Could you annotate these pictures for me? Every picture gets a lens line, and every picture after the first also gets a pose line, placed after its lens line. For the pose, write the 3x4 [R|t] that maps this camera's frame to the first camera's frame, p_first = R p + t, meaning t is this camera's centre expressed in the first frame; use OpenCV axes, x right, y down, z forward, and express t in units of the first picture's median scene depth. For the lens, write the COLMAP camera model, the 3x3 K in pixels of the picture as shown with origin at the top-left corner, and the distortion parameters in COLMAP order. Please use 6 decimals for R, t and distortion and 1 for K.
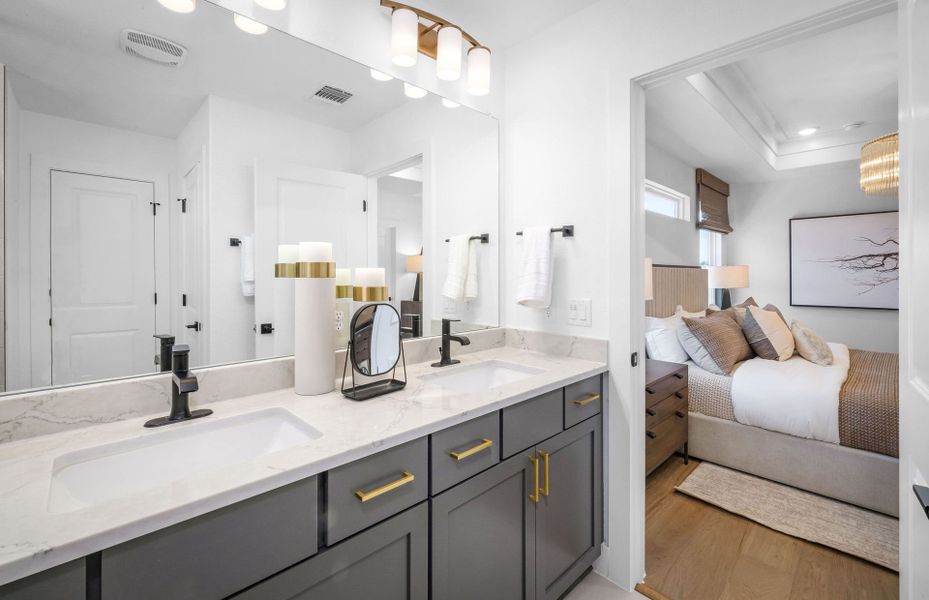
lens RADIAL K [[406.3, 0, 461.1], [0, 406.3, 288.6], [0, 0, 1]] dist [-0.000211, 0.000666]
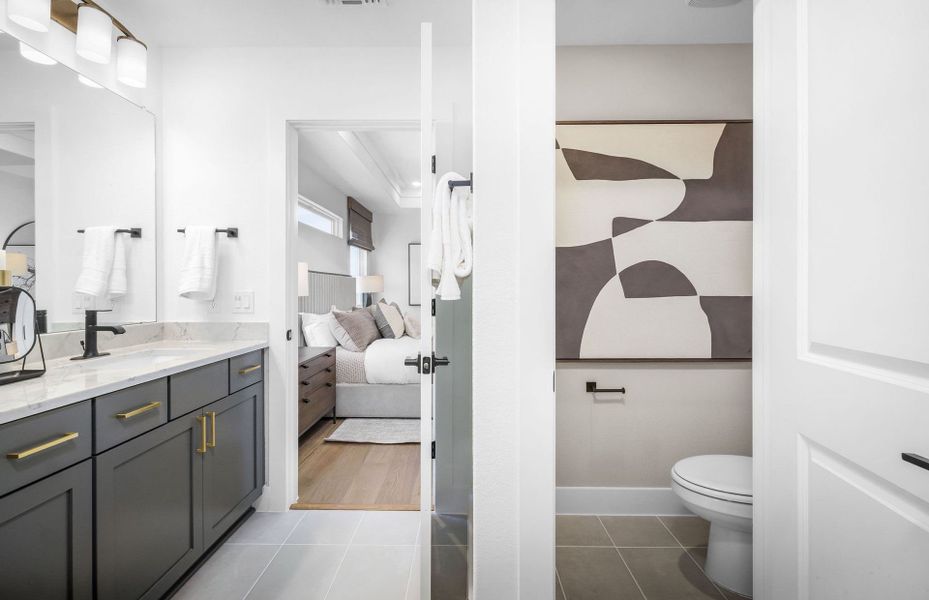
lens RADIAL K [[406.3, 0, 461.1], [0, 406.3, 288.6], [0, 0, 1]] dist [-0.000211, 0.000666]
pose [[0.717039, 0.008009, 0.696987, -0.070900], [0.017339, 0.999420, -0.029322, 0.059725], [-0.696817, 0.033110, 0.716484, -0.260330]]
